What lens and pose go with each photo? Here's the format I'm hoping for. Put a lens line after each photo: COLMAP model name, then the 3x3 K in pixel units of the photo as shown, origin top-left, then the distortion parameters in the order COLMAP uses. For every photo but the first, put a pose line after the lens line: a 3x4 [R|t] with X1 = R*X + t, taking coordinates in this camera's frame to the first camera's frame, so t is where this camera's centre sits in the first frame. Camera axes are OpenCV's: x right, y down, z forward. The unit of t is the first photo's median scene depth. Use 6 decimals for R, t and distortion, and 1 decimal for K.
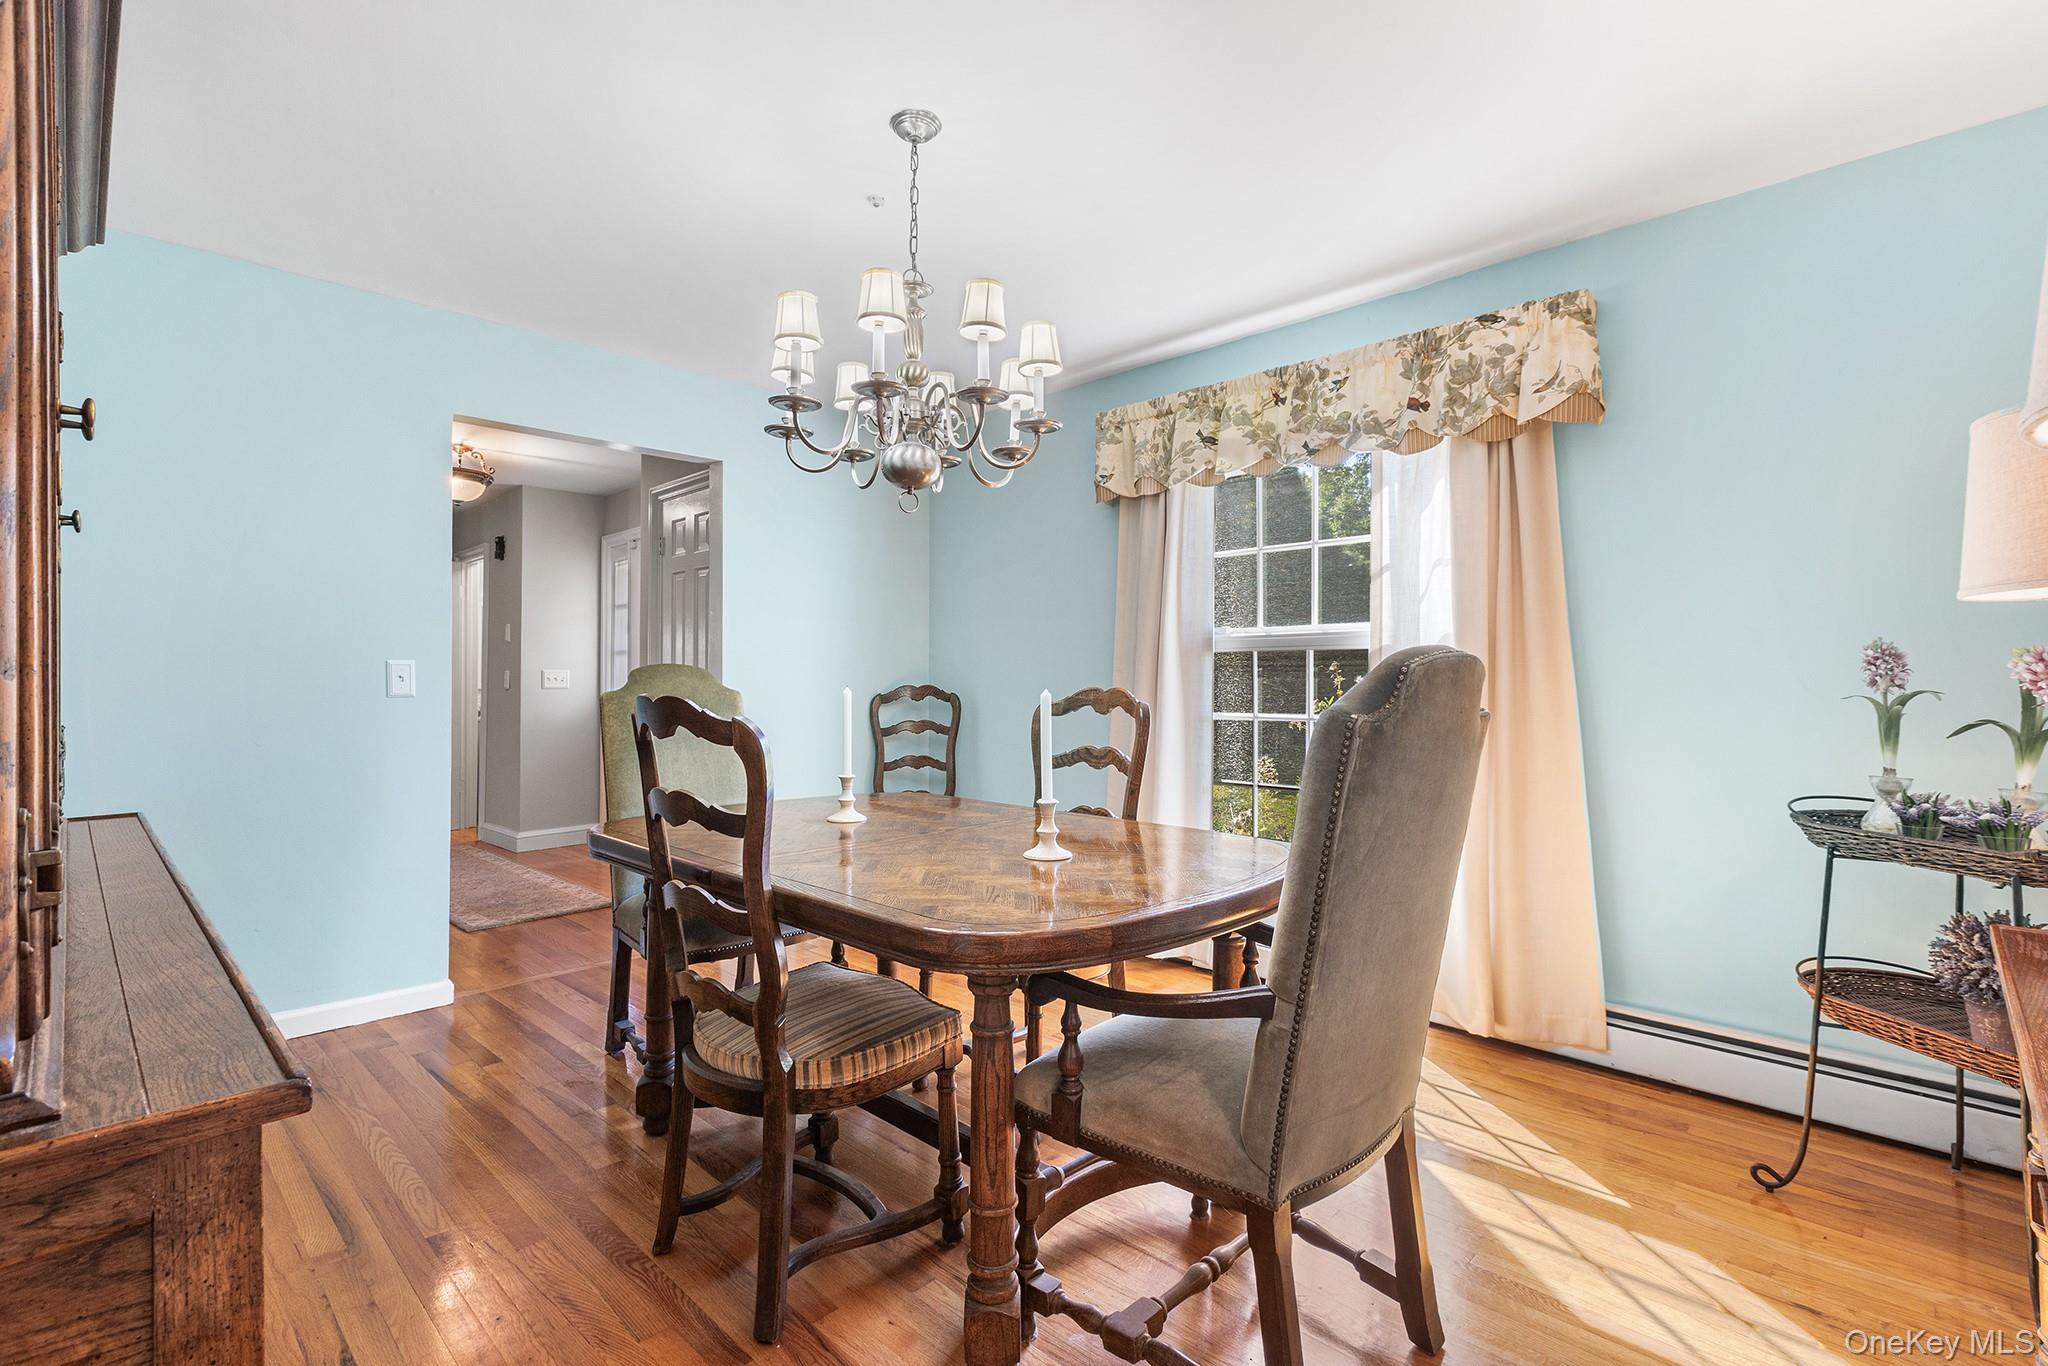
lens RADIAL K [[922.3, 0, 1020.6], [0, 922.3, 663.9], [0, 0, 1]] dist [-0.001187, -0.000328]
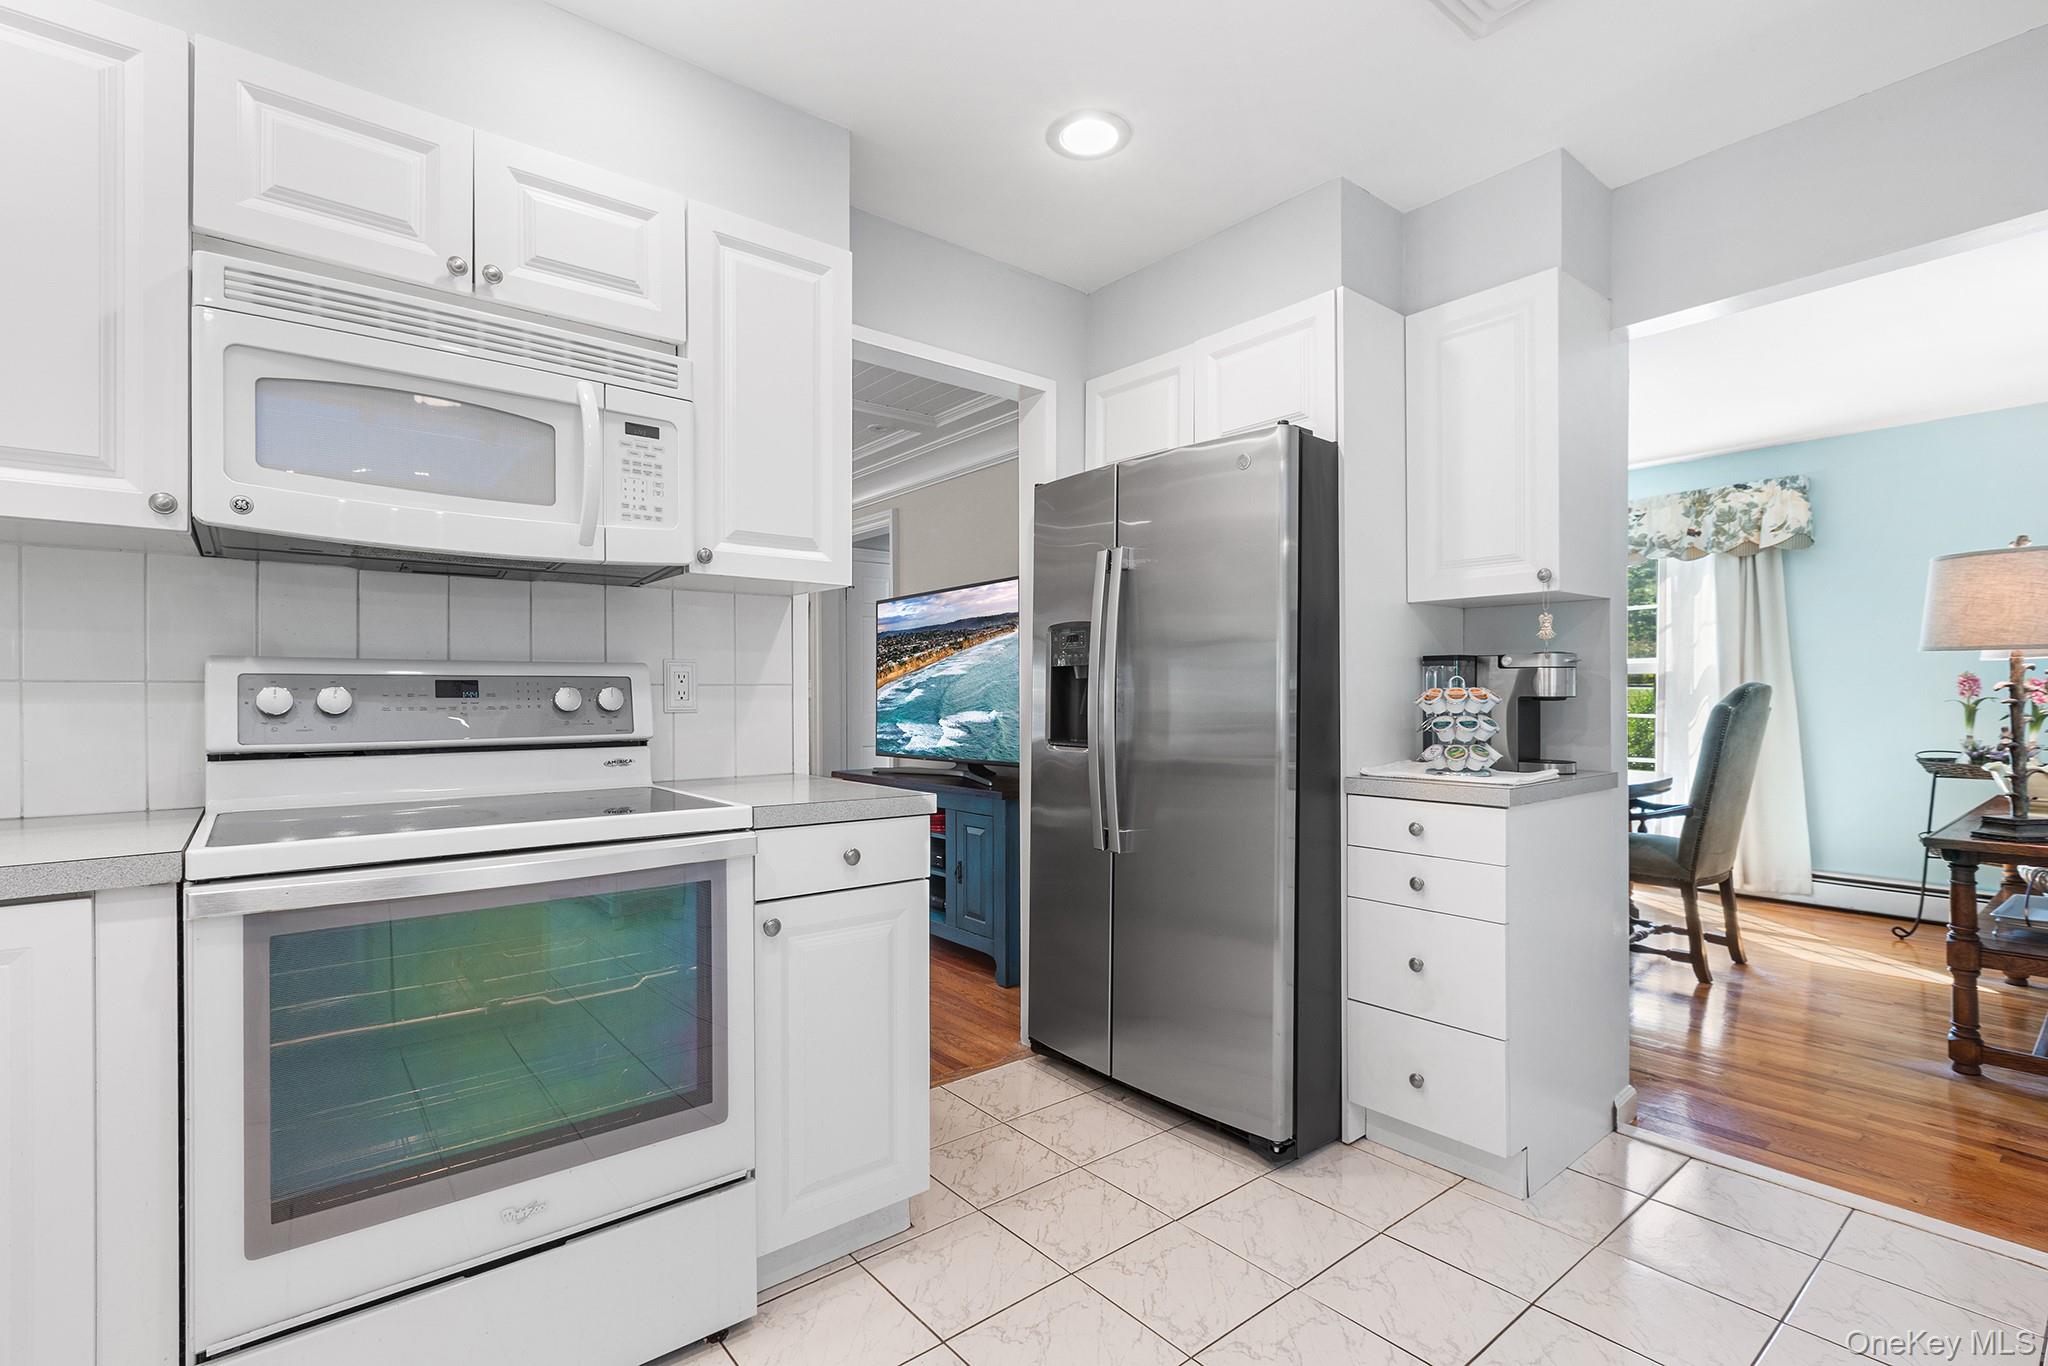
lens RADIAL K [[940.6, 0, 1017.9], [0, 940.6, 695.4], [0, 0, 1]] dist [-0.001278, 0.000012]
pose [[0.993437, -0.004435, -0.114295, -0.669518], [0.006837, 0.999764, 0.020631, -0.024072], [0.114177, -0.021277, 0.993233, -0.959461]]
